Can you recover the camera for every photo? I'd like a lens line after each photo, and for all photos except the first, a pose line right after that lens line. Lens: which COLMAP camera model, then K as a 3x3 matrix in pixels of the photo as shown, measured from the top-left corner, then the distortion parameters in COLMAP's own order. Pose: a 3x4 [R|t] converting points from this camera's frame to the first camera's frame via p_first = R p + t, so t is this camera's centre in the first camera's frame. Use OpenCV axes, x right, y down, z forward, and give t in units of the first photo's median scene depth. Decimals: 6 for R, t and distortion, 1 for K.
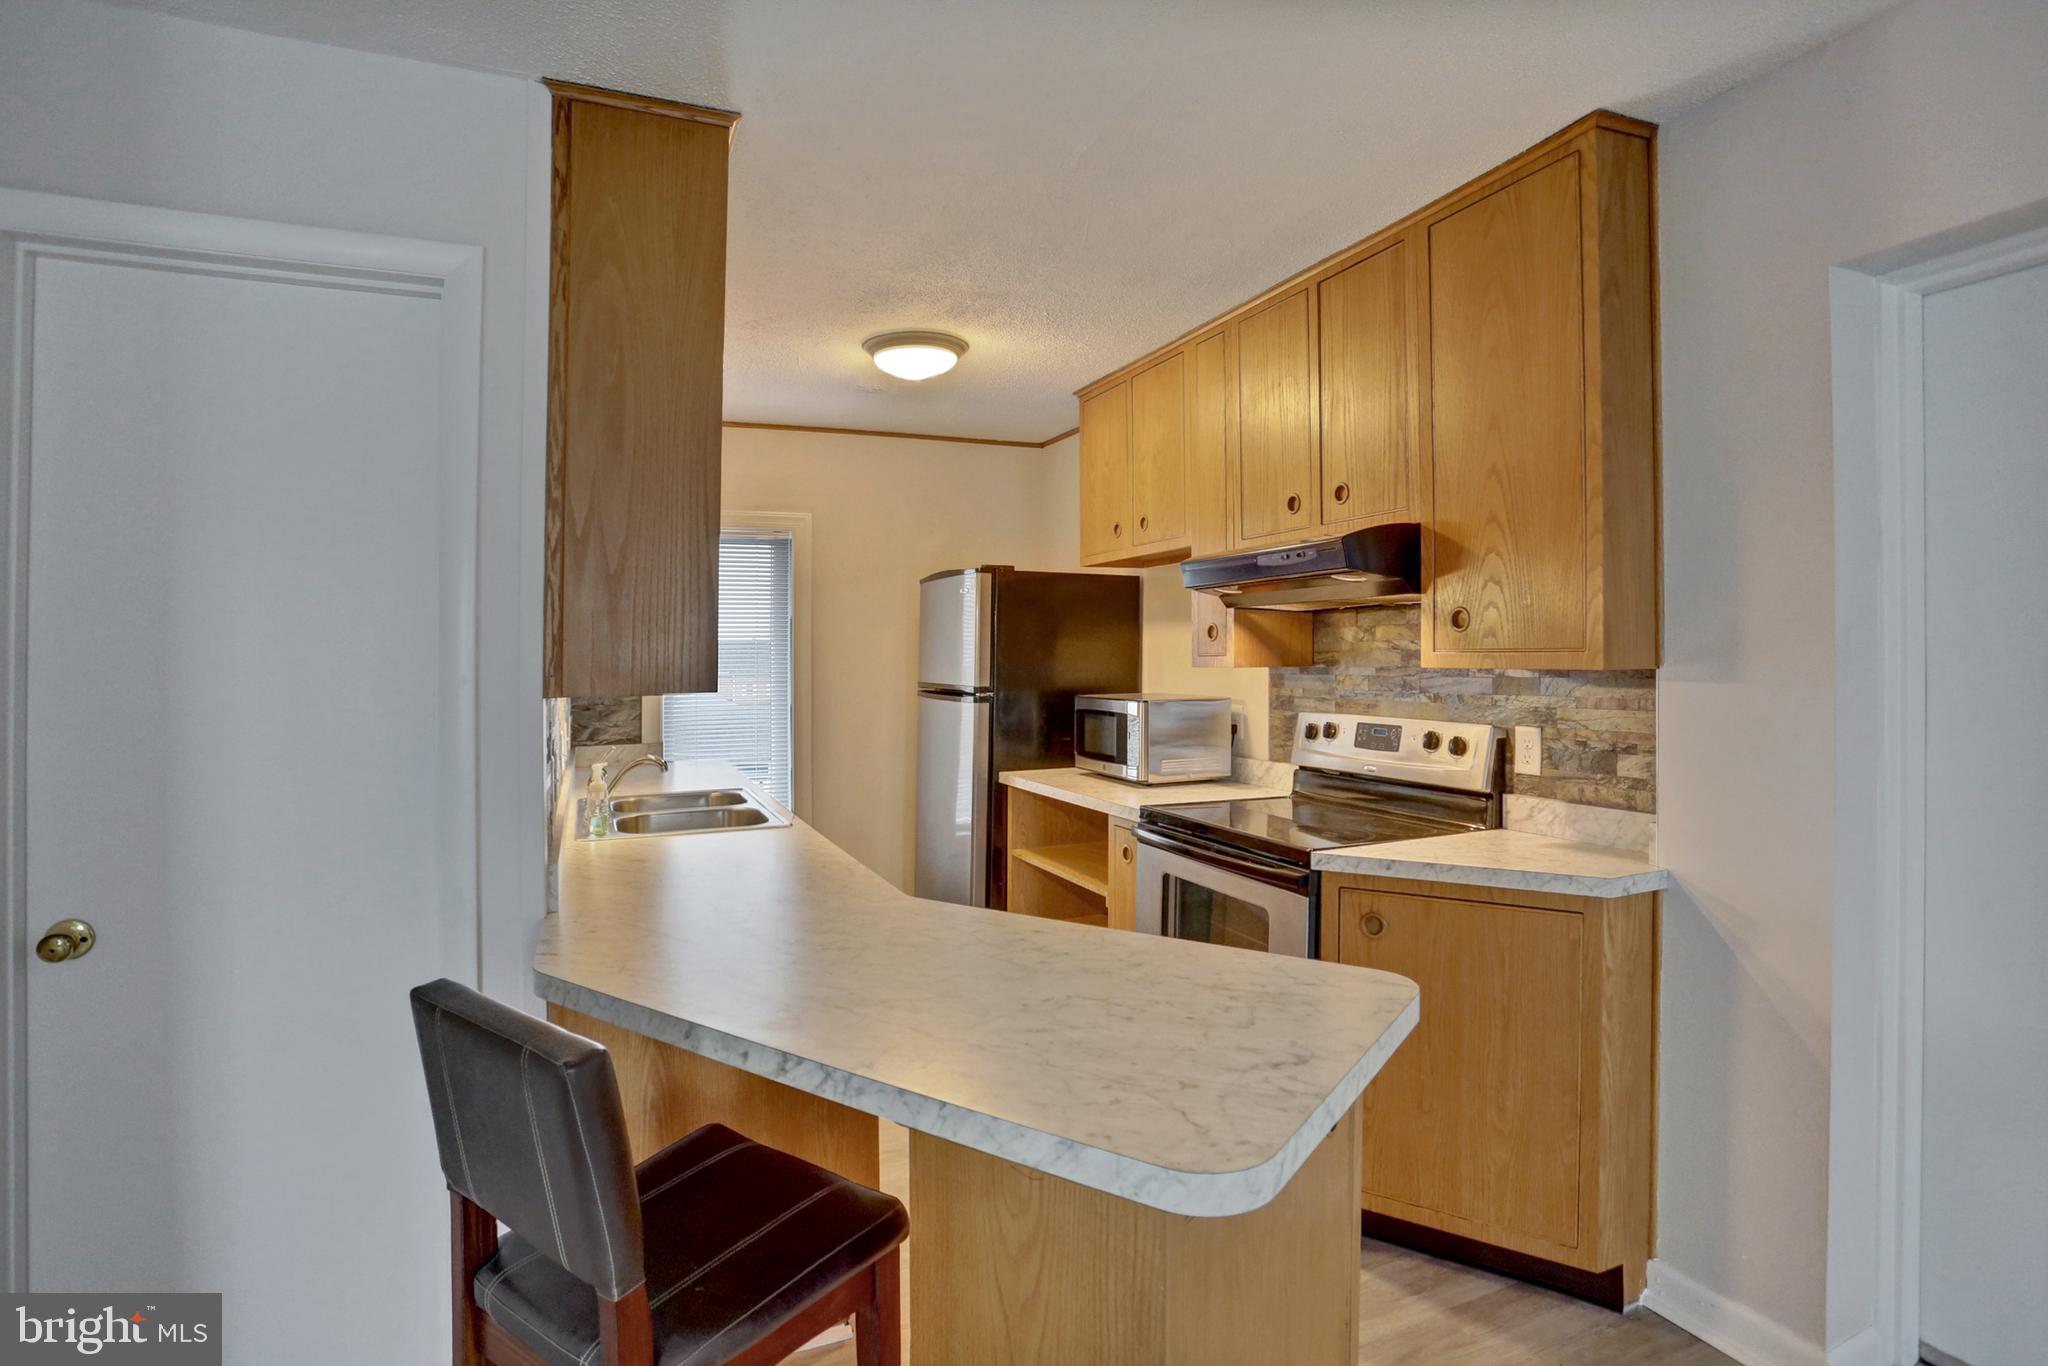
lens RADIAL K [[1018.5, 0, 999.6], [0, 1018.5, 664.6], [0, 0, 1]] dist [-0.048000, 0.011541]
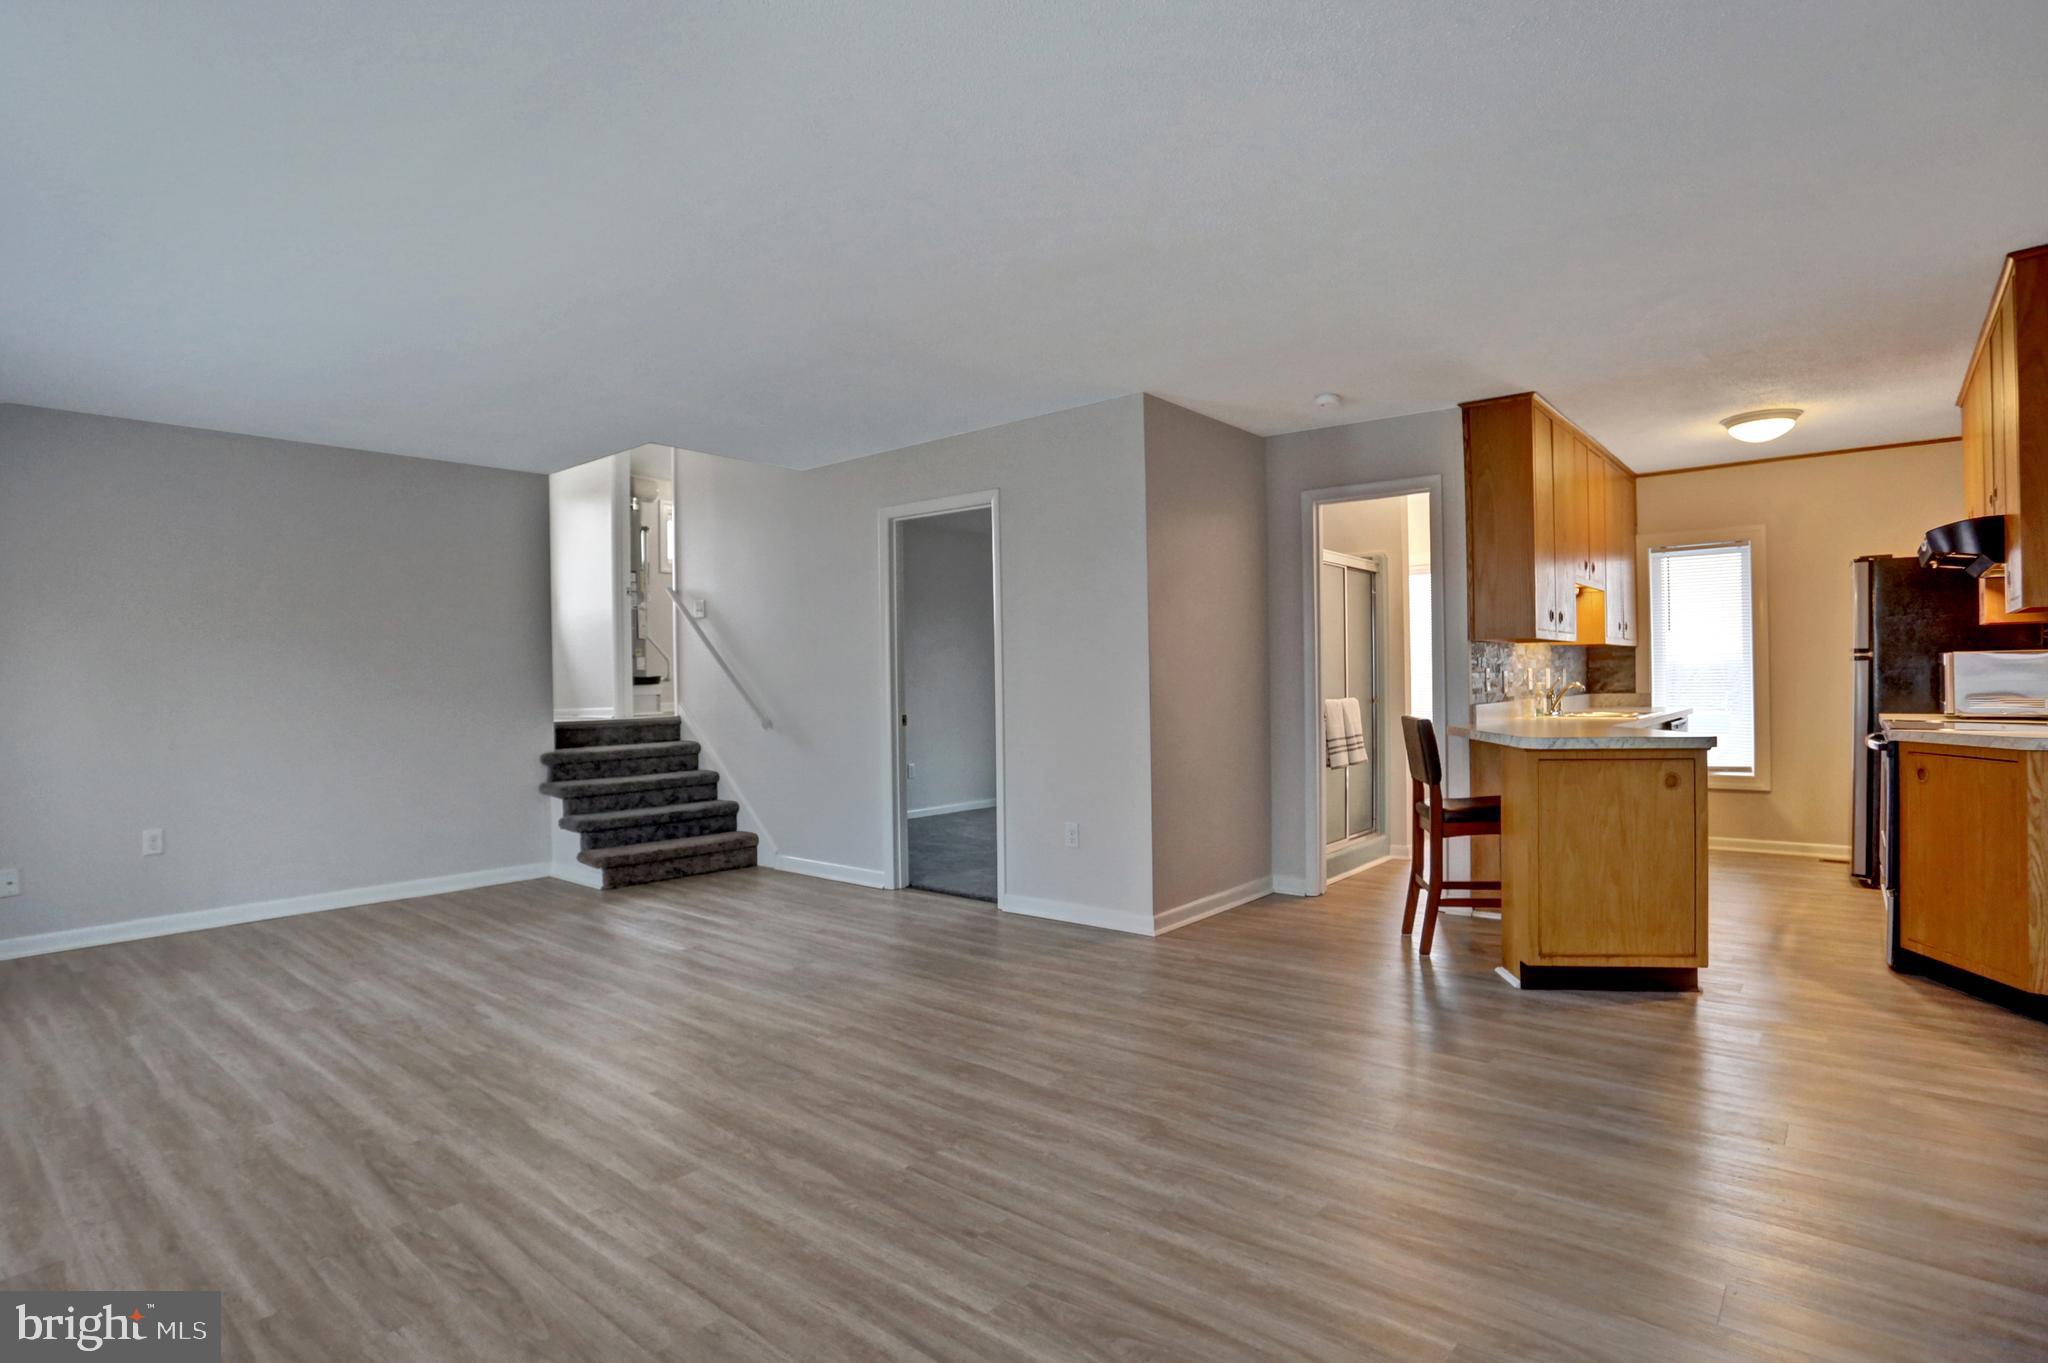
lens RADIAL K [[1018.5, 0, 1003.3], [0, 1018.5, 681.0], [0, 0, 1]] dist [-0.048000, 0.011541]
pose [[0.437180, 0.005592, -0.899357, 0.936565], [-0.000726, 0.999983, 0.005864, 0.082552], [0.899374, -0.001911, 0.437176, -0.825684]]
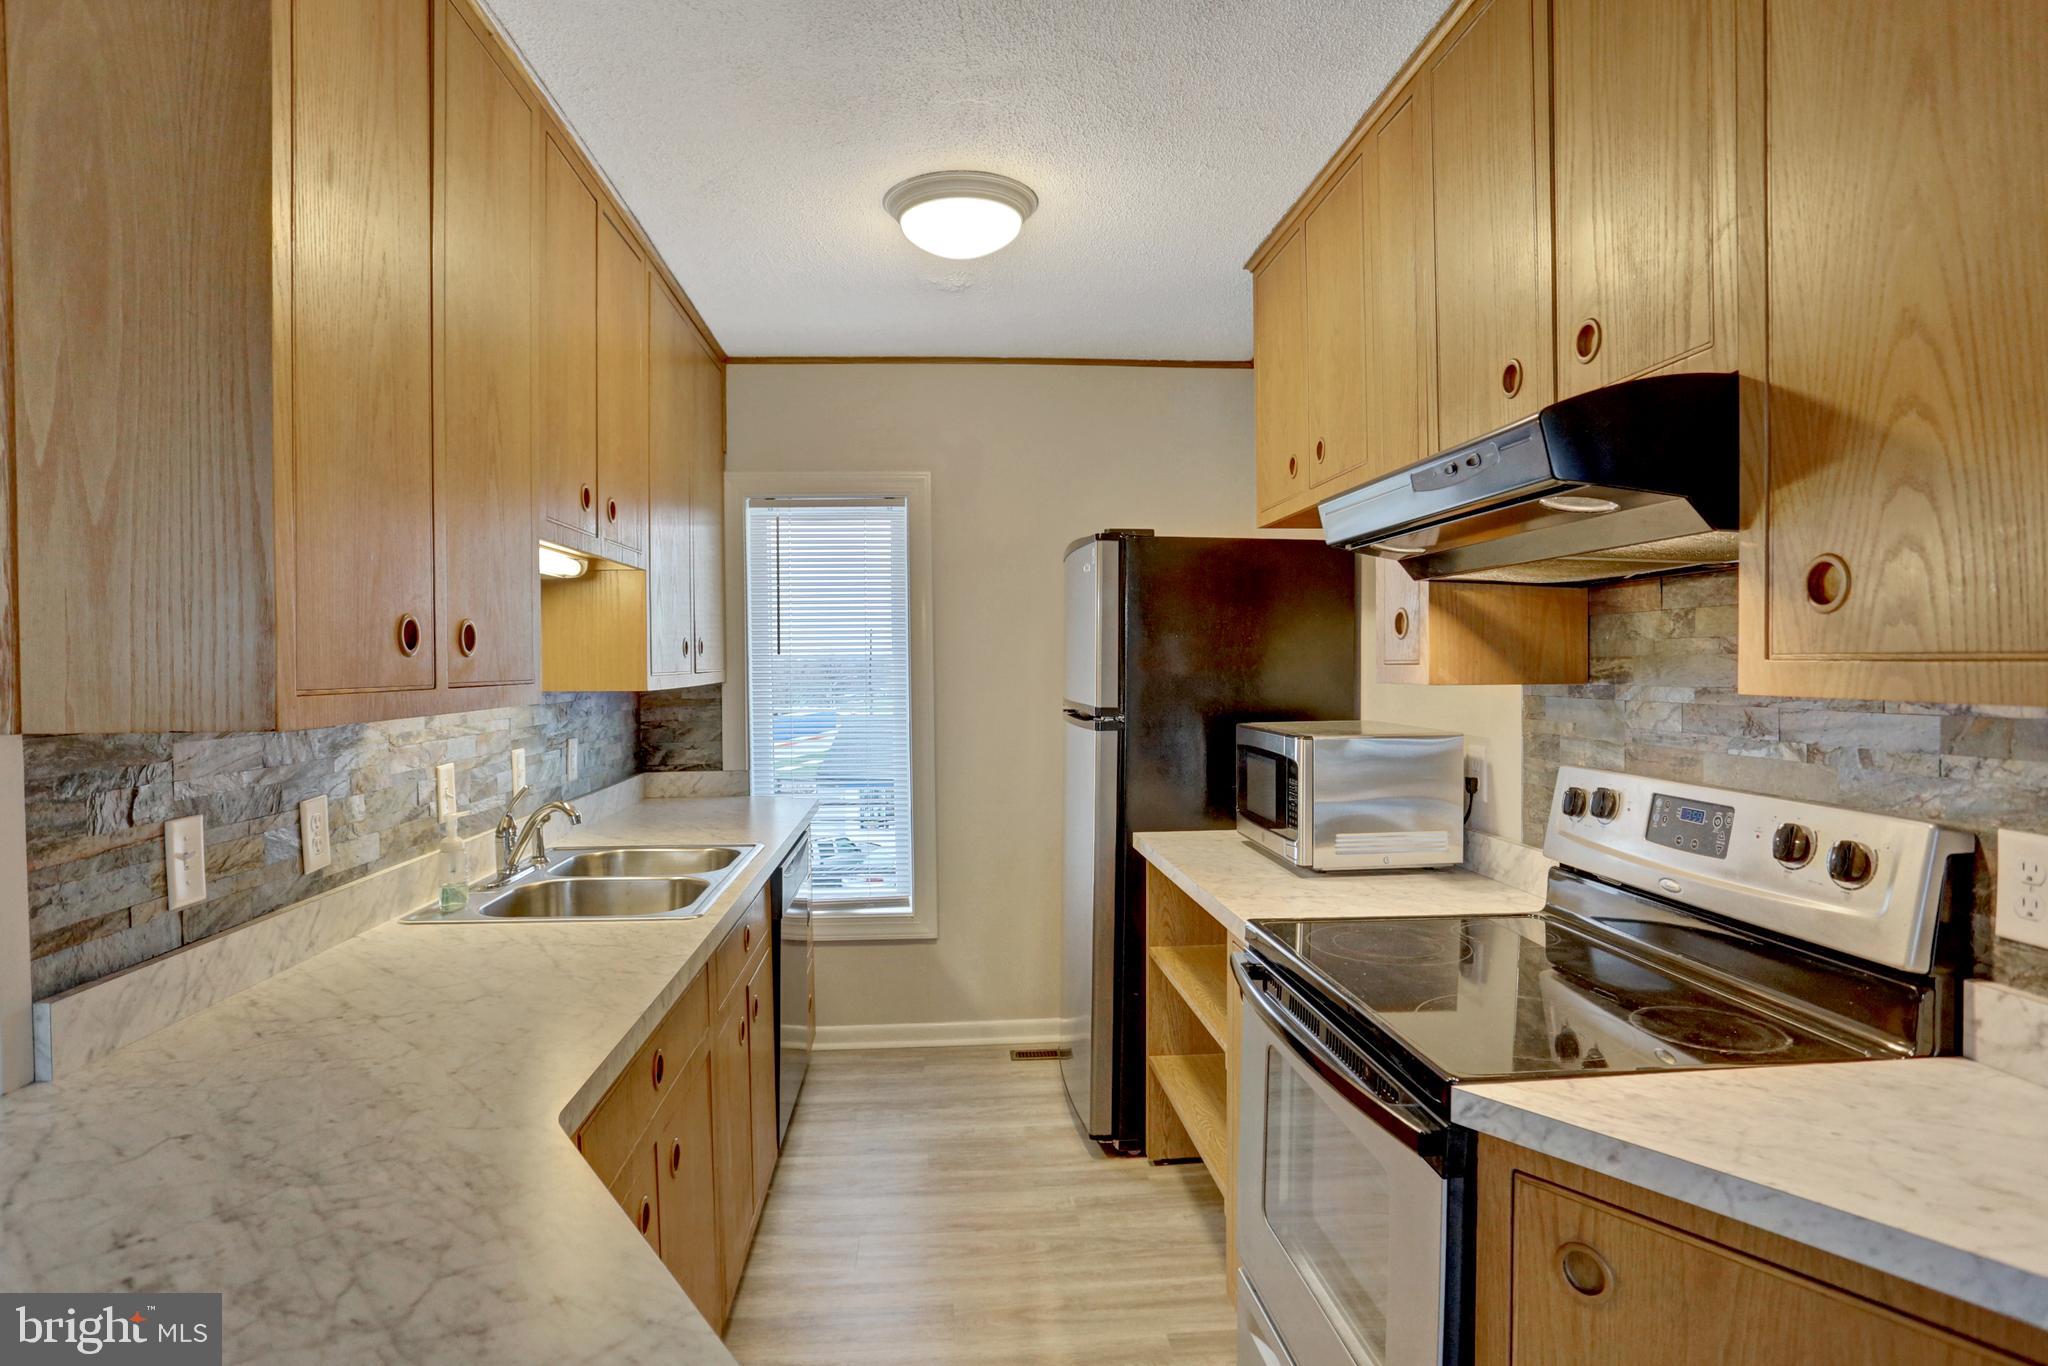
lens RADIAL K [[1103.2, 0, 1038.9], [0, 1103.2, 681.1], [0, 0, 1]] dist [-0.019536, 0.003476]
pose [[0.954532, 0.007136, -0.298022, 0.231682], [-0.003805, 0.999924, 0.011755, -0.006451], [0.298083, -0.010087, 0.954487, 0.386089]]
